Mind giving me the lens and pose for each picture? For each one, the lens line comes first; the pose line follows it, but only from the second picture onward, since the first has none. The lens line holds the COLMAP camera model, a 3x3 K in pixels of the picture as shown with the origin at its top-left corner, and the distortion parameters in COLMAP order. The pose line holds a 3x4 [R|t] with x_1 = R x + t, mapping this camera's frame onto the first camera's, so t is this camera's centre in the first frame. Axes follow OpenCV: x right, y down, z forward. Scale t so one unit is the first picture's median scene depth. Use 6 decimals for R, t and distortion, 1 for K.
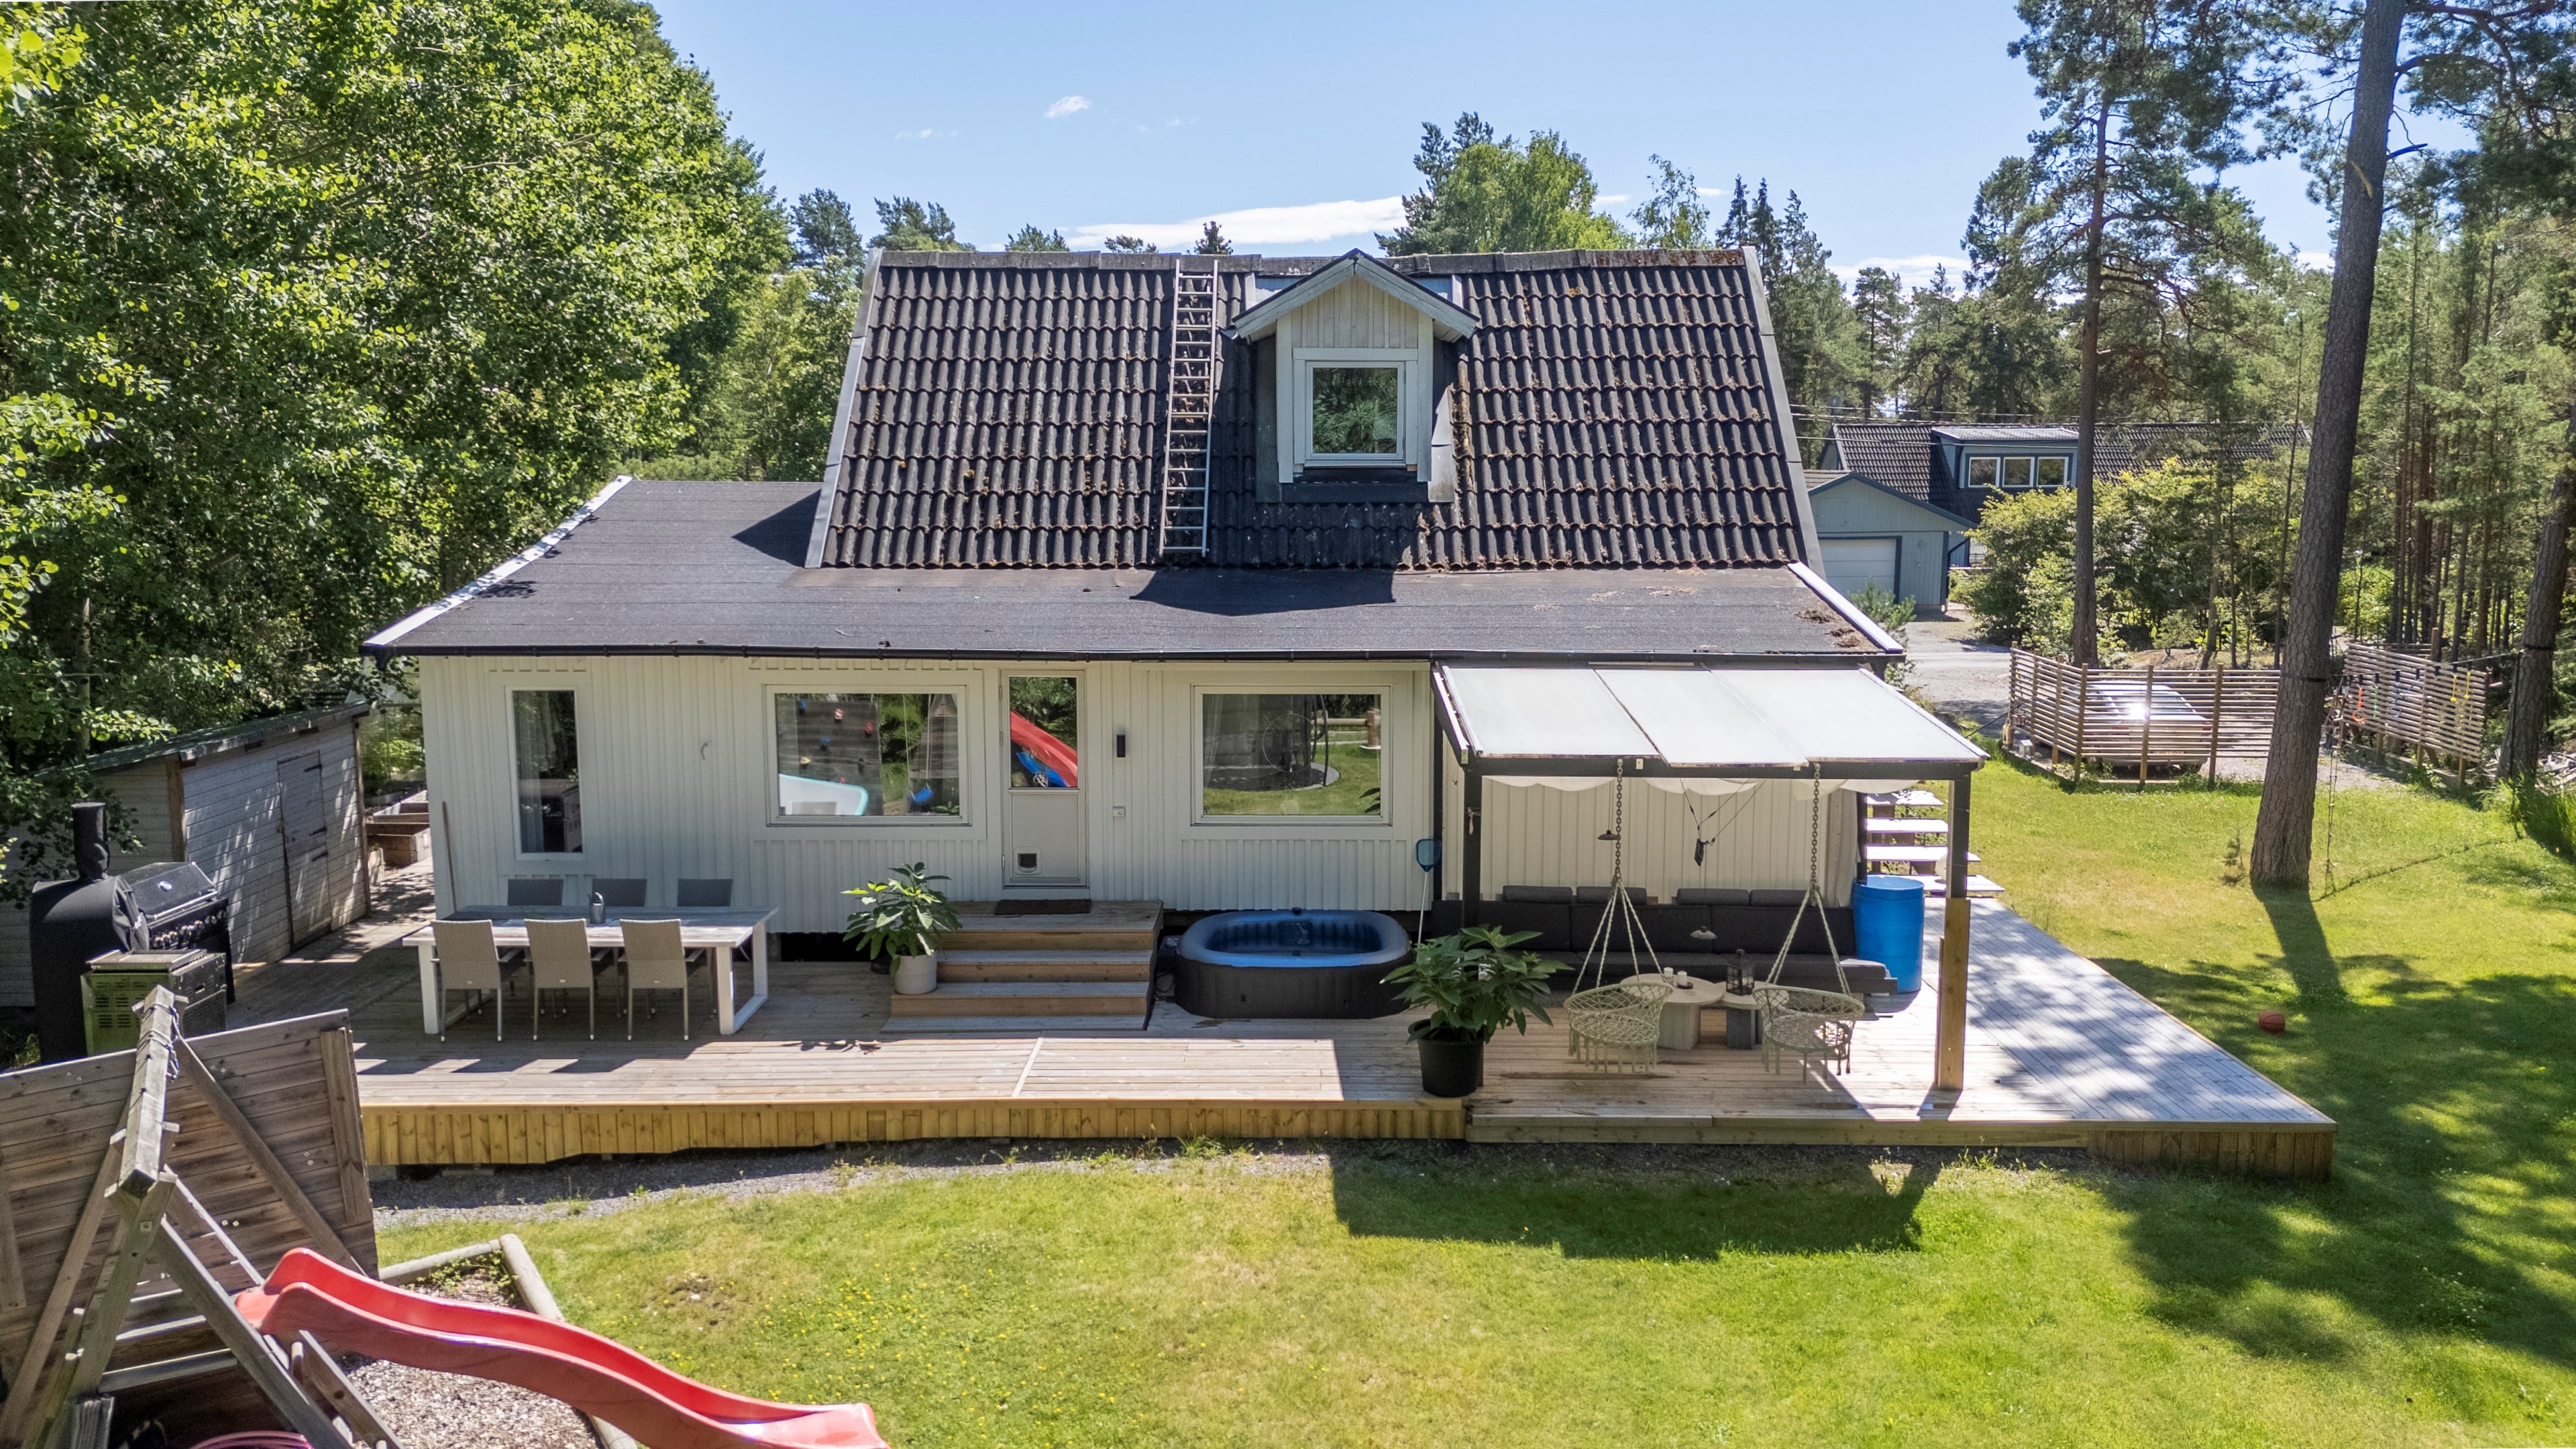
lens RADIAL K [[1915.1, 0, 1342.7], [0, 1915.1, 728.1], [0, 0, 1]] dist [0.079418, -0.138326]
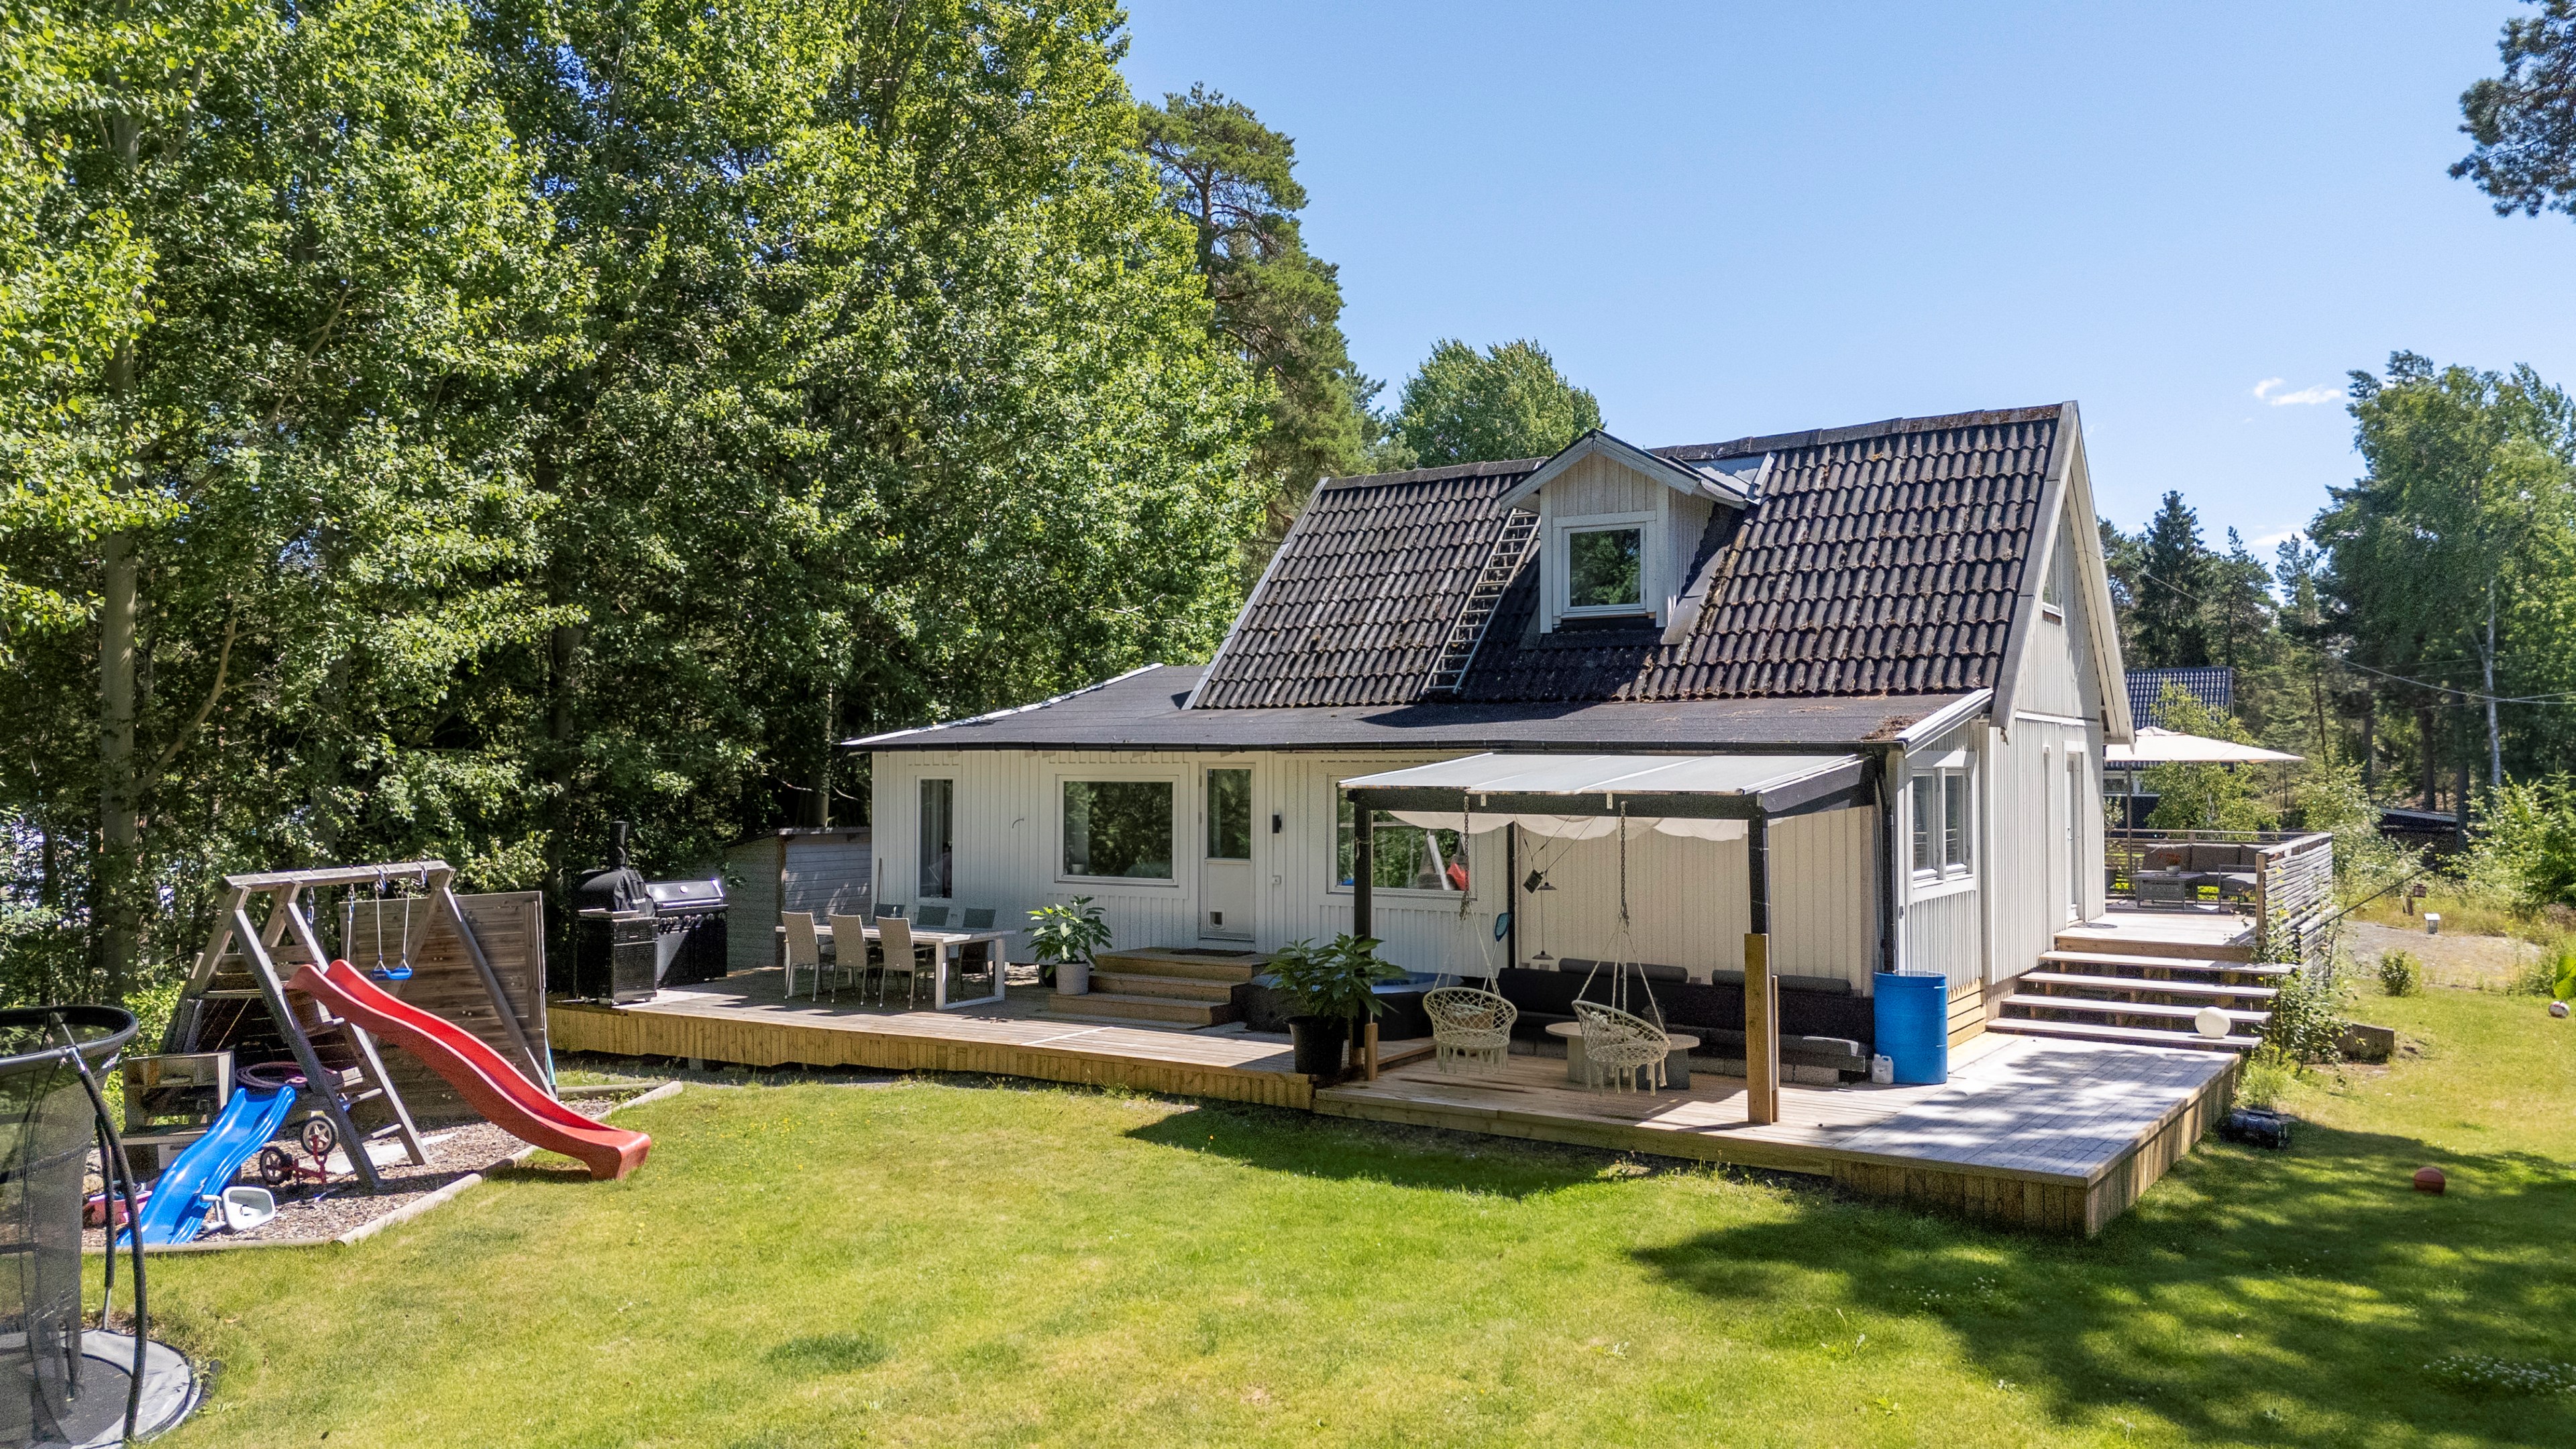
lens RADIAL K [[1915.1, 0, 1342.7], [0, 1915.1, 728.1], [0, 0, 1]] dist [0.079418, -0.138326]
pose [[0.845727, -0.015832, -0.533380, 0.572511], [-0.071871, 0.987072, -0.143259, 0.120528], [0.528753, 0.159492, 0.833656, -0.008485]]
